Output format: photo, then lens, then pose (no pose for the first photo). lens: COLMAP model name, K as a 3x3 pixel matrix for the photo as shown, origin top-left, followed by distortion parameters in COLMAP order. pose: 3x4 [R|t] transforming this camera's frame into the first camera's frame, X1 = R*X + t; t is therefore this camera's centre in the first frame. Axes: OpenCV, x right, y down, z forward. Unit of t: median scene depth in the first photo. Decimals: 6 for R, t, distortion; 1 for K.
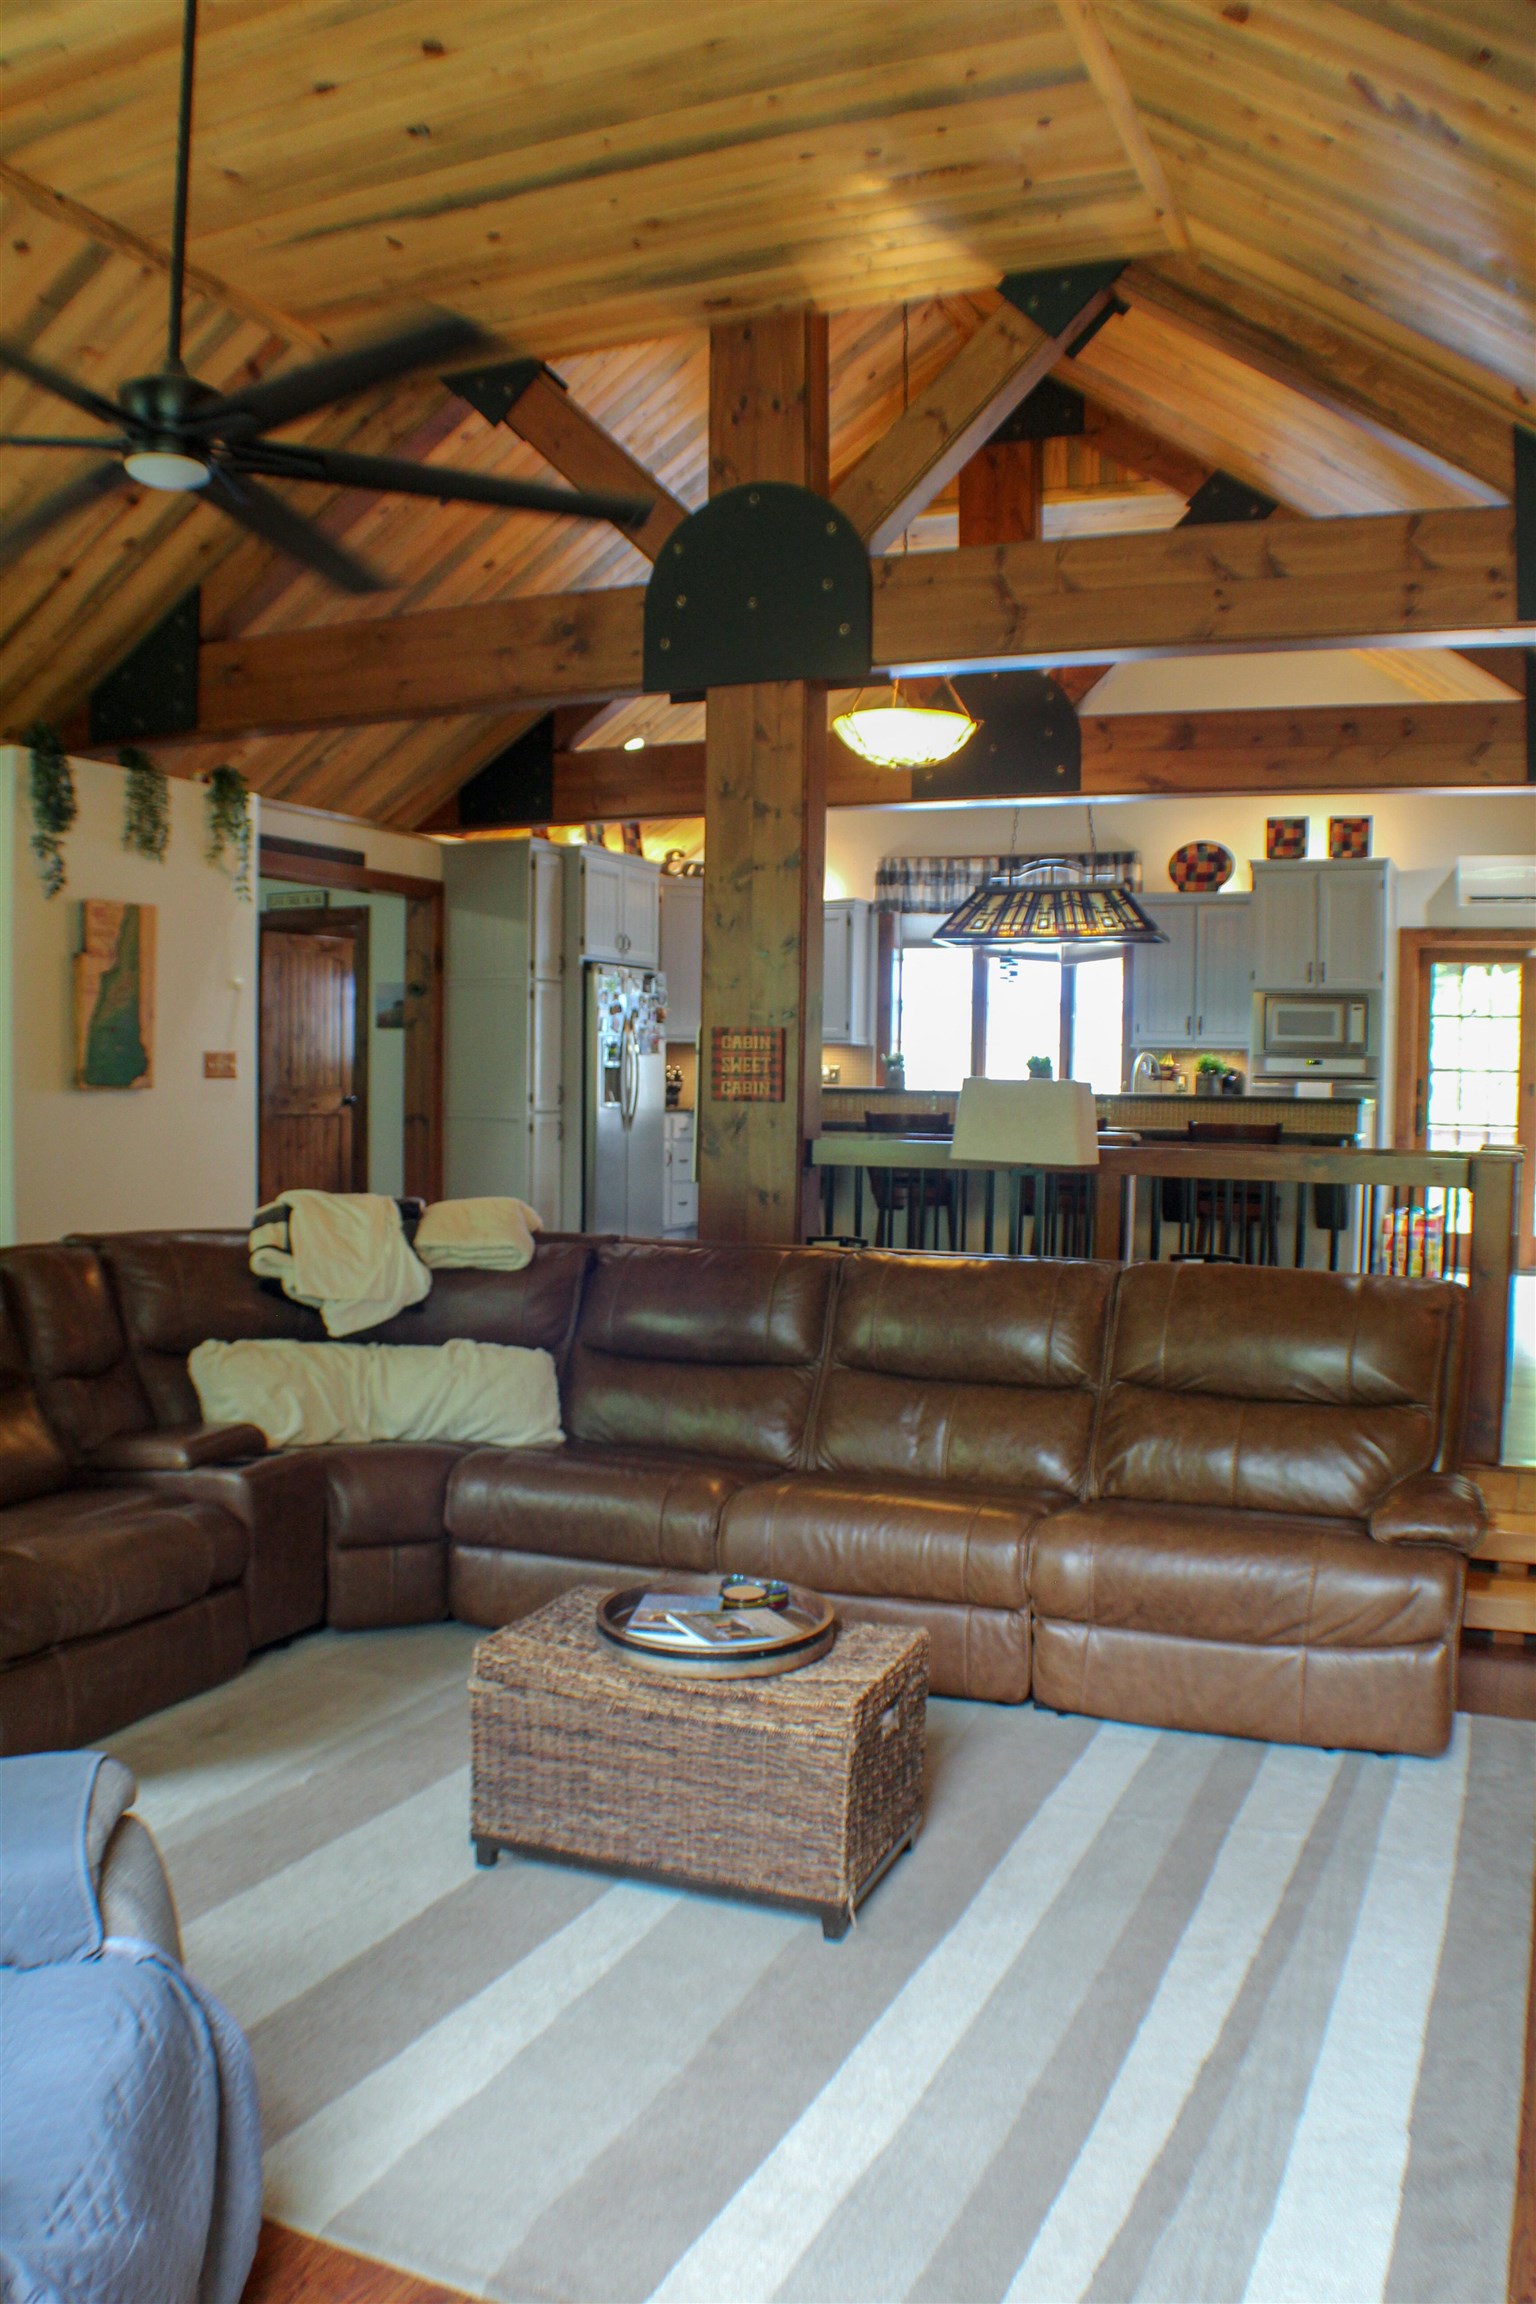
lens RADIAL K [[1776.1, 0, 818.8], [0, 1776.1, 1194.5], [0, 0, 1]] dist [-0.196758, 0.075506]
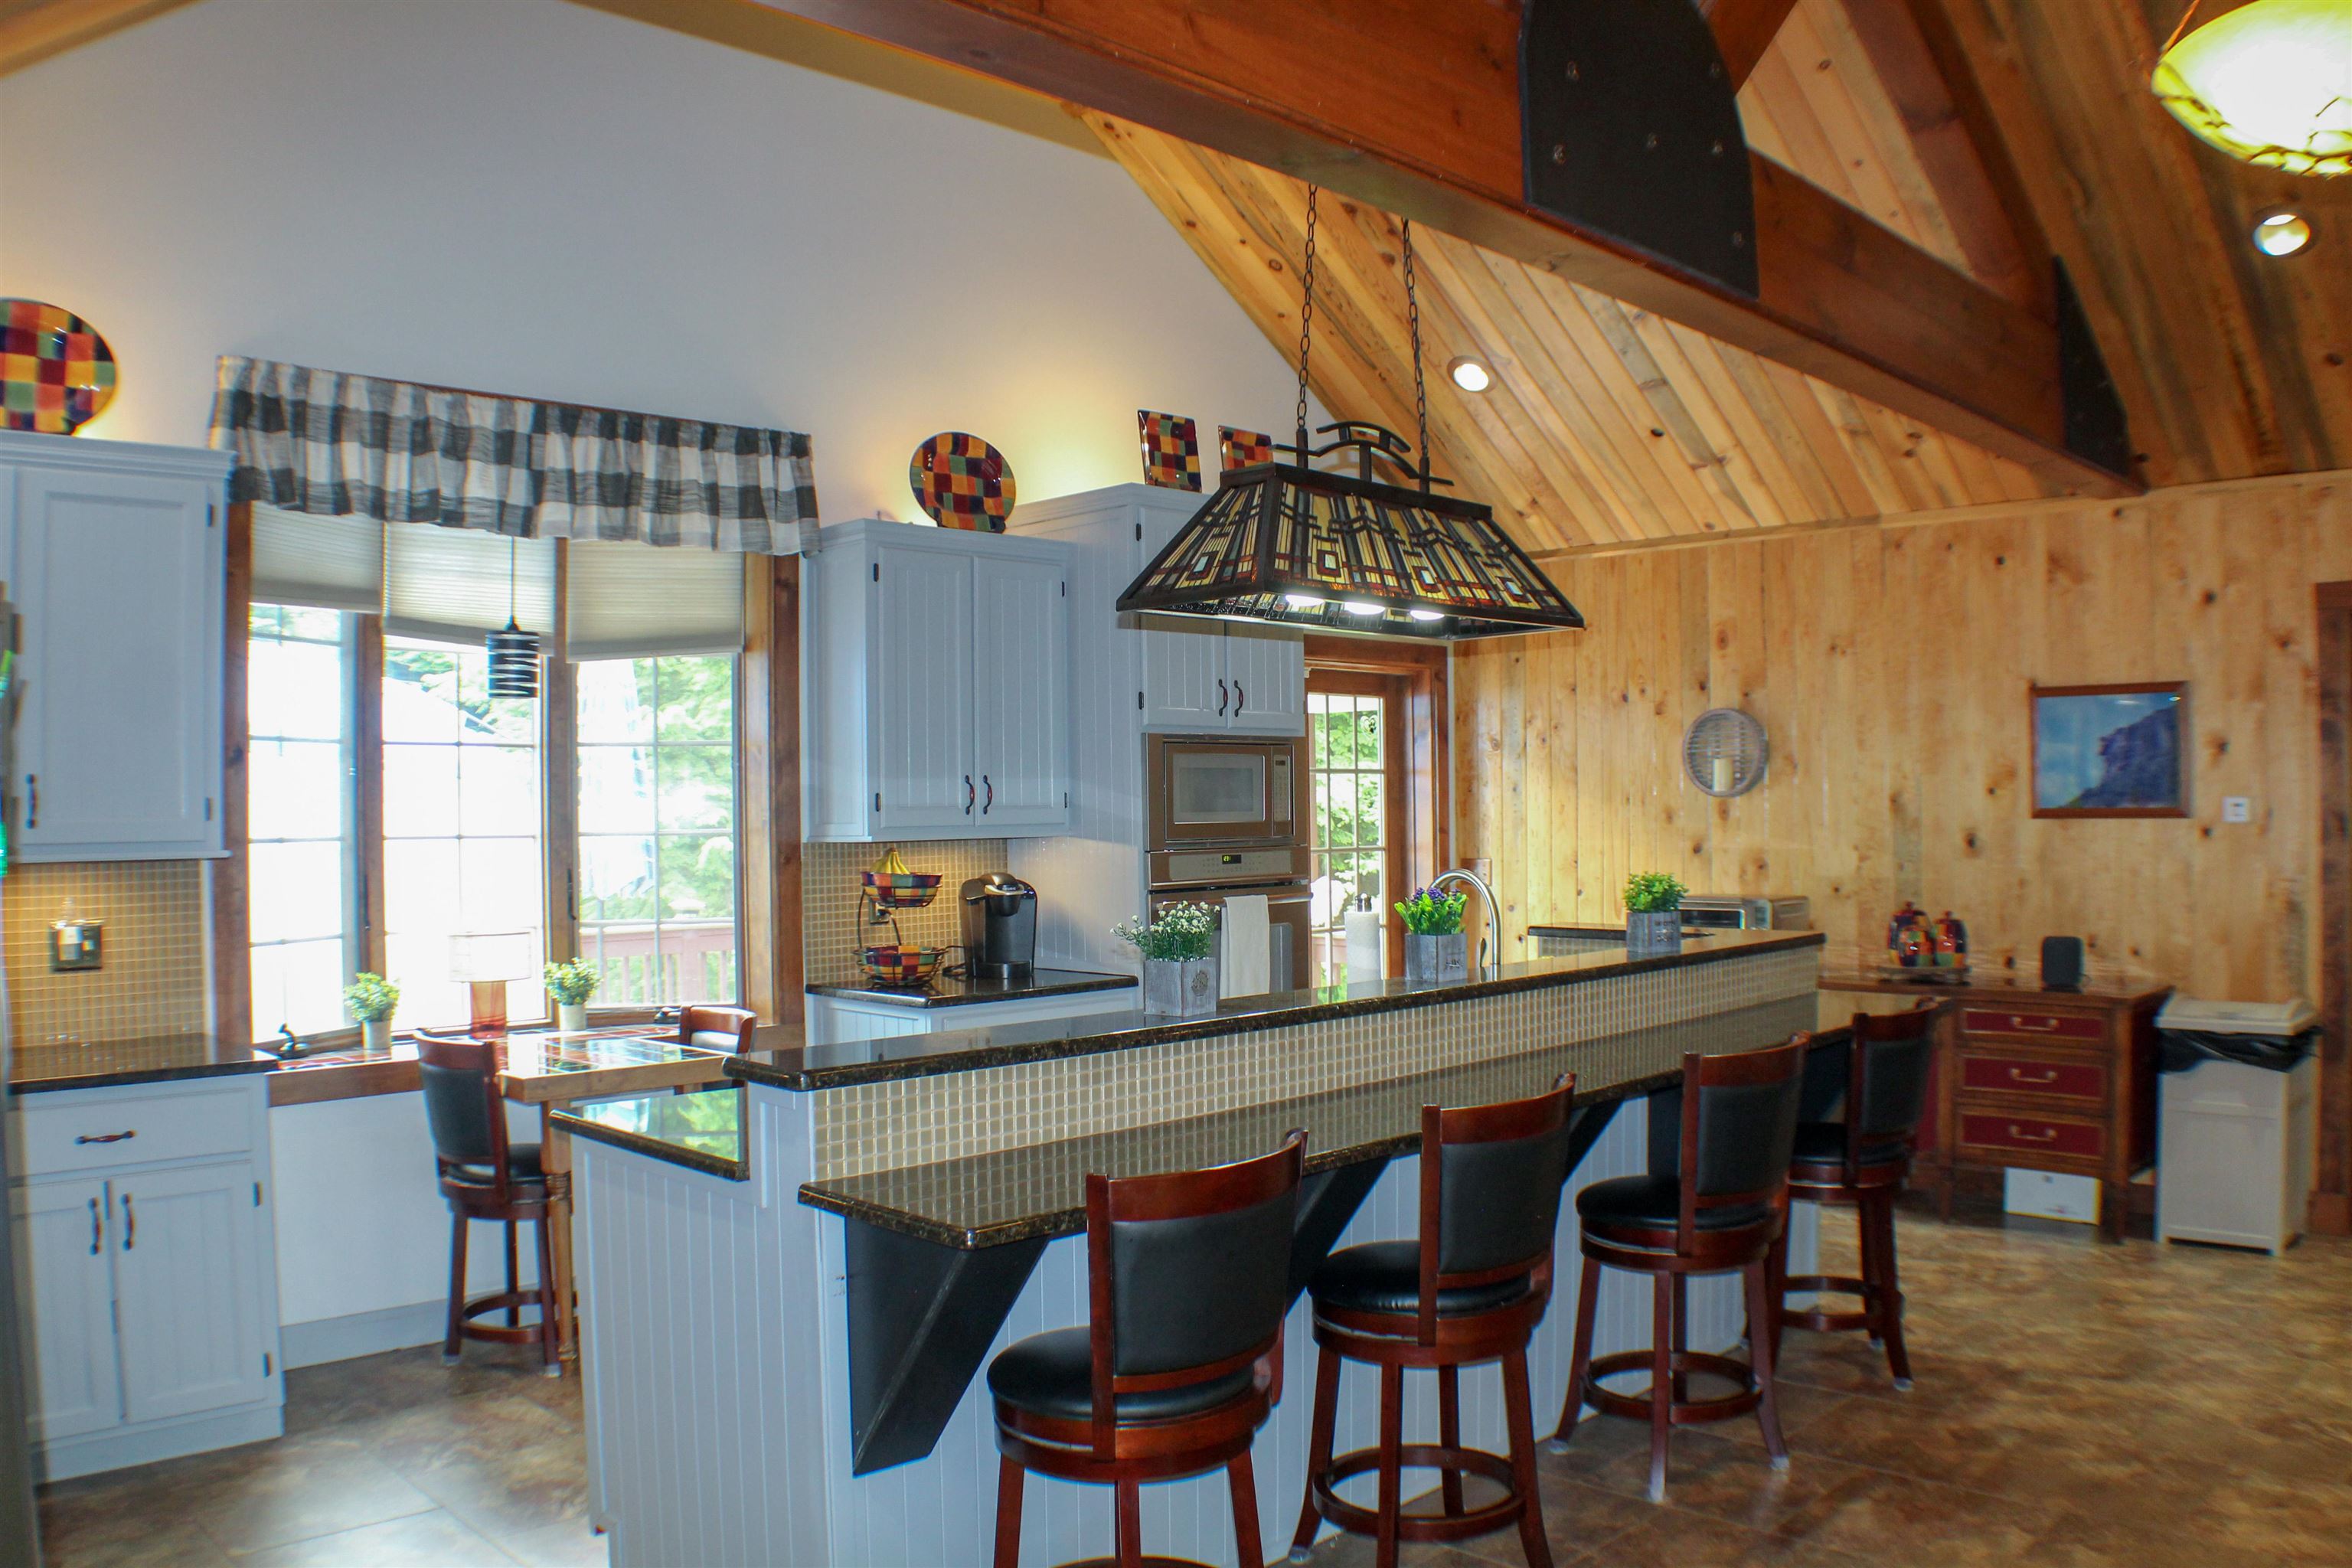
lens RADIAL K [[1821.3, 0, 1206.6], [0, 1821.3, 800.6], [0, 0, 1]] dist [-0.202610, 0.072766]
pose [[0.375817, -0.021268, 0.926450, -0.260390], [0.077212, 0.996979, -0.008434, -0.090884], [-0.923472, 0.074703, 0.376324, 0.794986]]
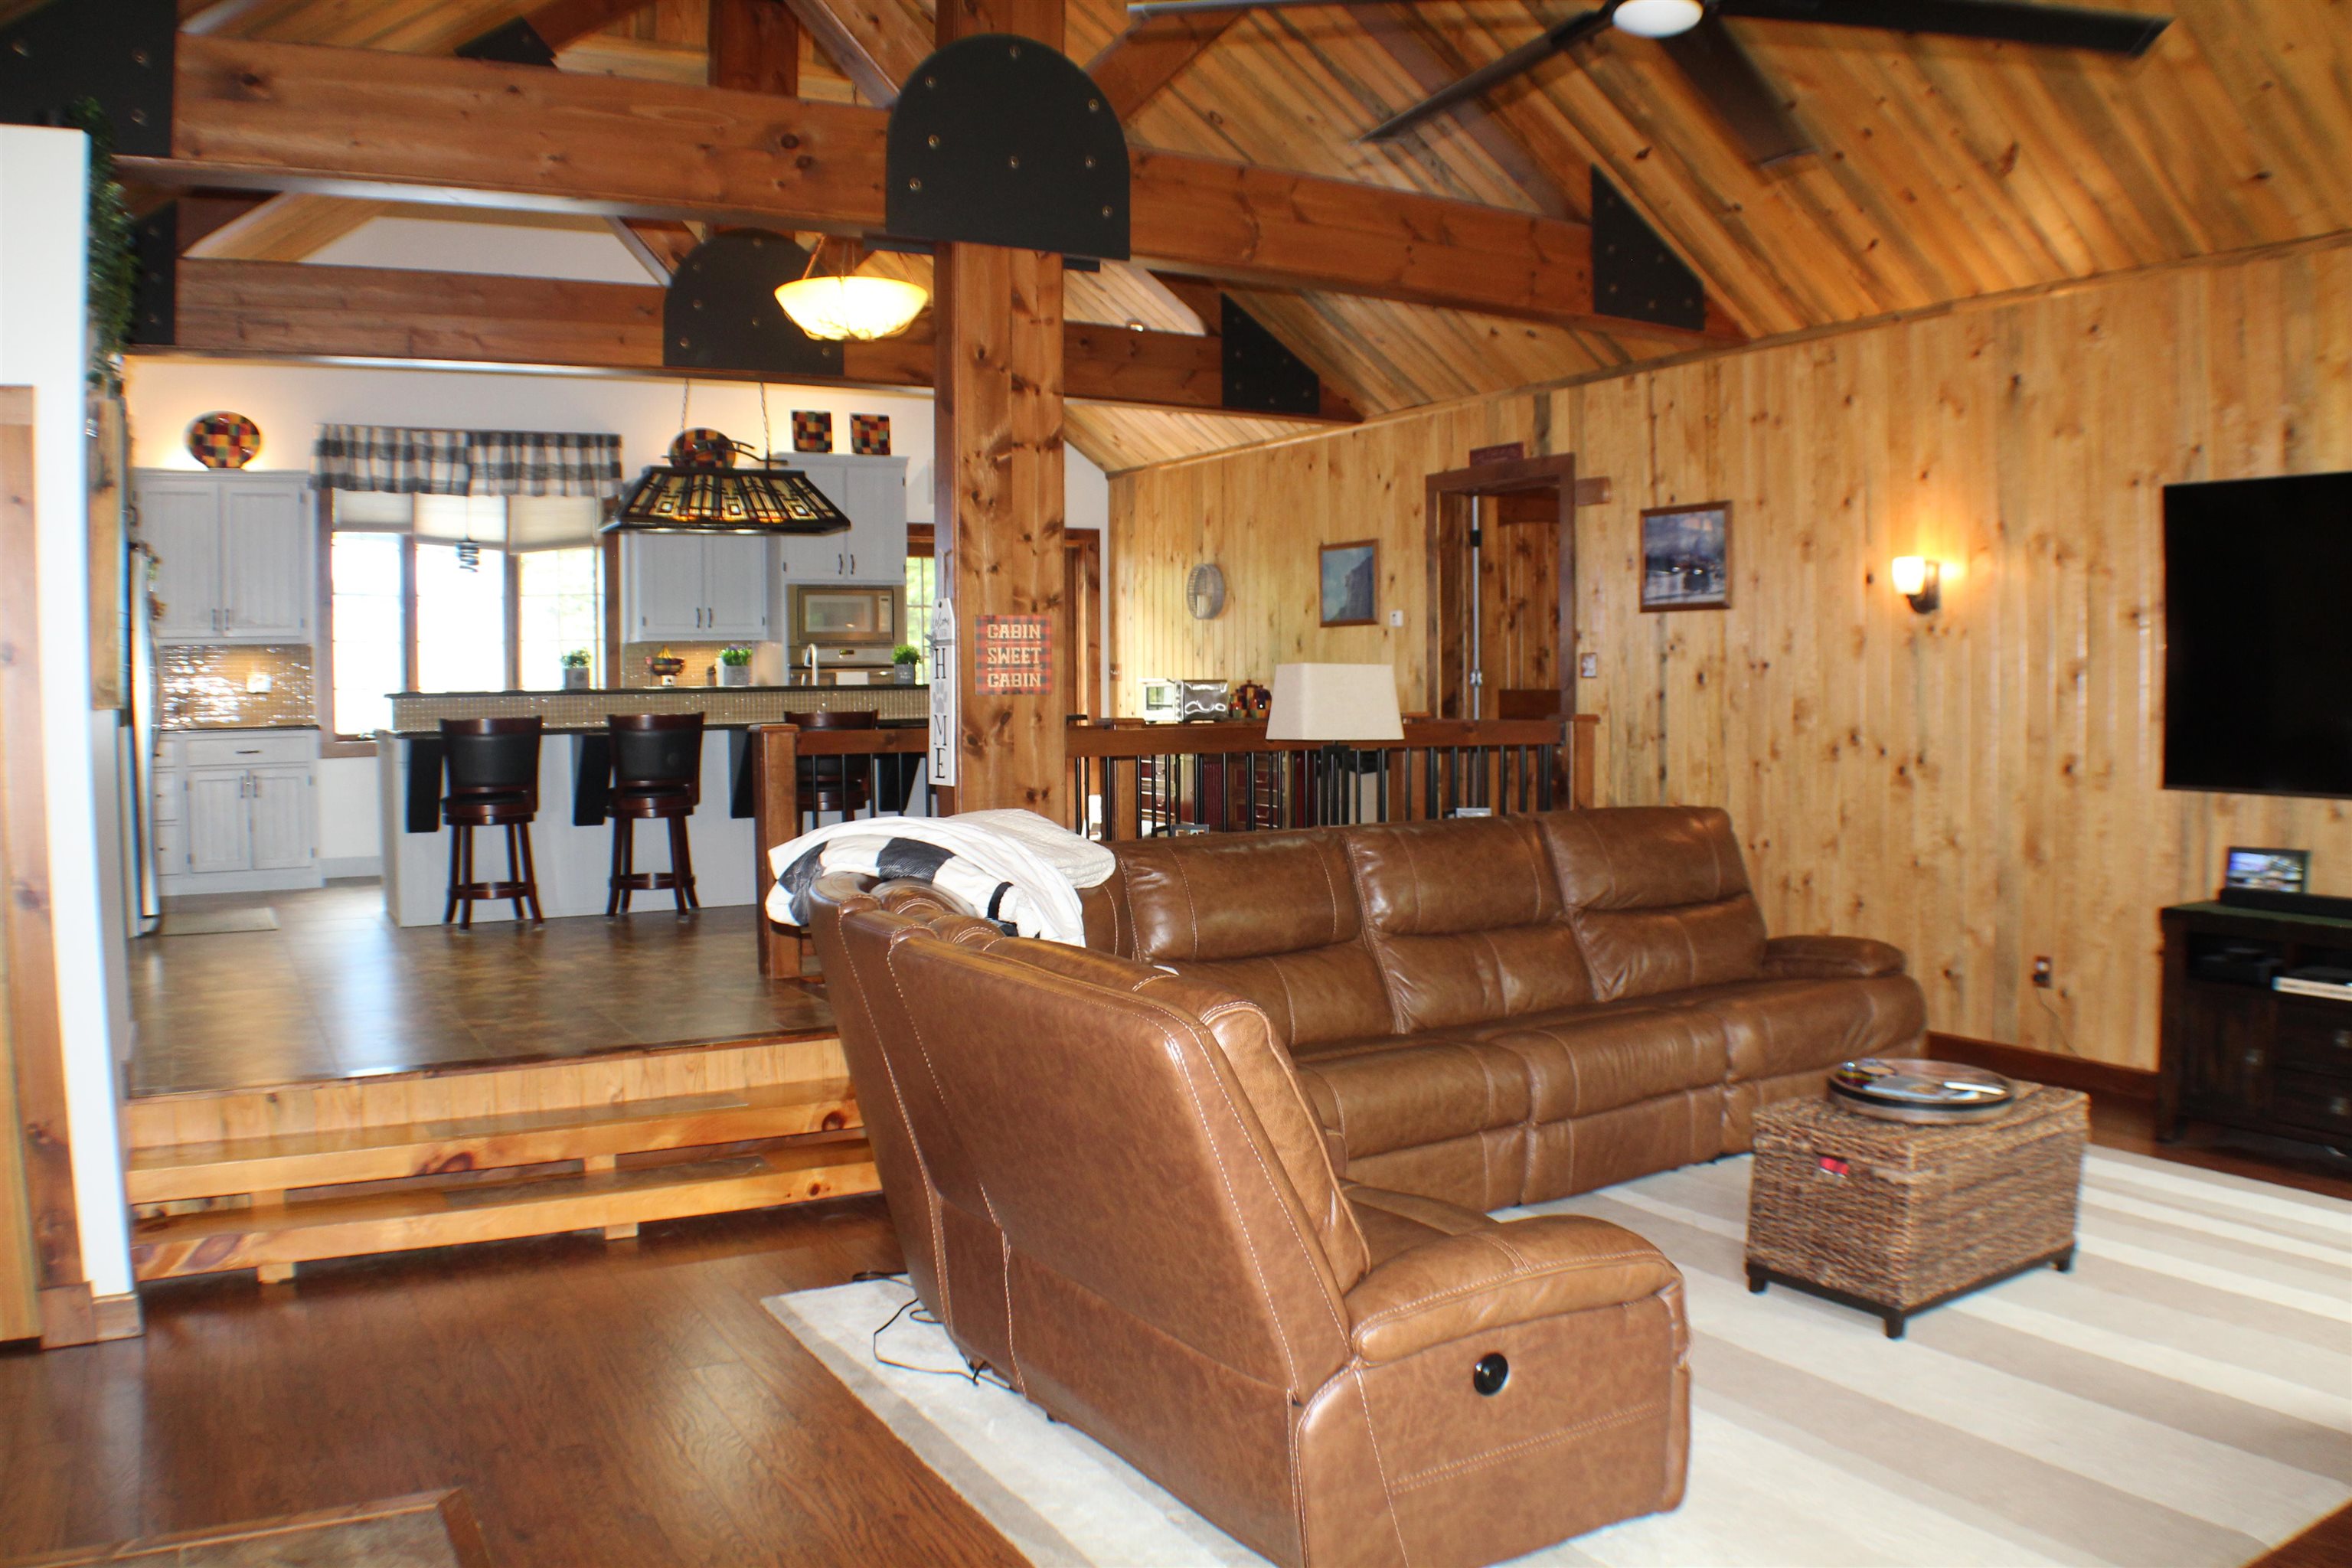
lens RADIAL K [[1813.1, 0, 1176.0], [0, 1813.1, 784.0], [0, 0, 1]] dist [-0.196758, 0.075506]
pose [[0.613106, -0.066948, 0.787158, -0.436993], [0.071393, 0.997021, 0.029190, -0.016153], [-0.786768, 0.038301, 0.616060, 0.206141]]
